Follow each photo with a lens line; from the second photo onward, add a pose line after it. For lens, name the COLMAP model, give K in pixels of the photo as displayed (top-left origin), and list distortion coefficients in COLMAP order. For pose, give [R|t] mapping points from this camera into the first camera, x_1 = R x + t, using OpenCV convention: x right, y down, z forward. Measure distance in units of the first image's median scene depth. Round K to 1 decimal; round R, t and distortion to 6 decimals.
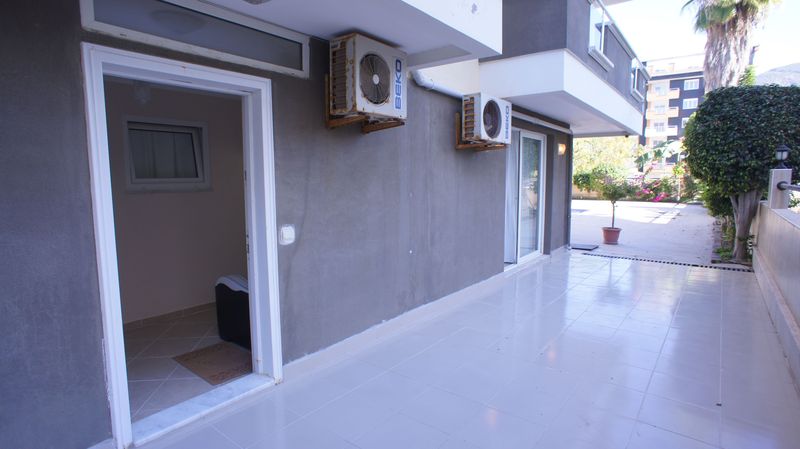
lens RADIAL K [[420.0, 0, 396.5], [0, 420.0, 222.5], [0, 0, 1]] dist [-0.085731, 0.055428]
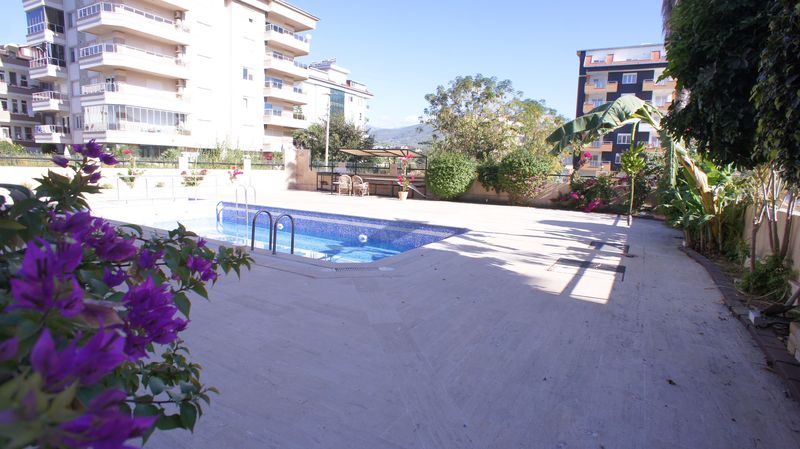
lens RADIAL K [[420.0, 0, 396.5], [0, 420.0, 222.5], [0, 0, 1]] dist [-0.085731, 0.055428]
pose [[0.991697, 0.022675, 0.126580, 0.207964], [-0.025502, 0.999459, 0.020763, -0.033579], [-0.126041, -0.023819, 0.991739, 0.322010]]
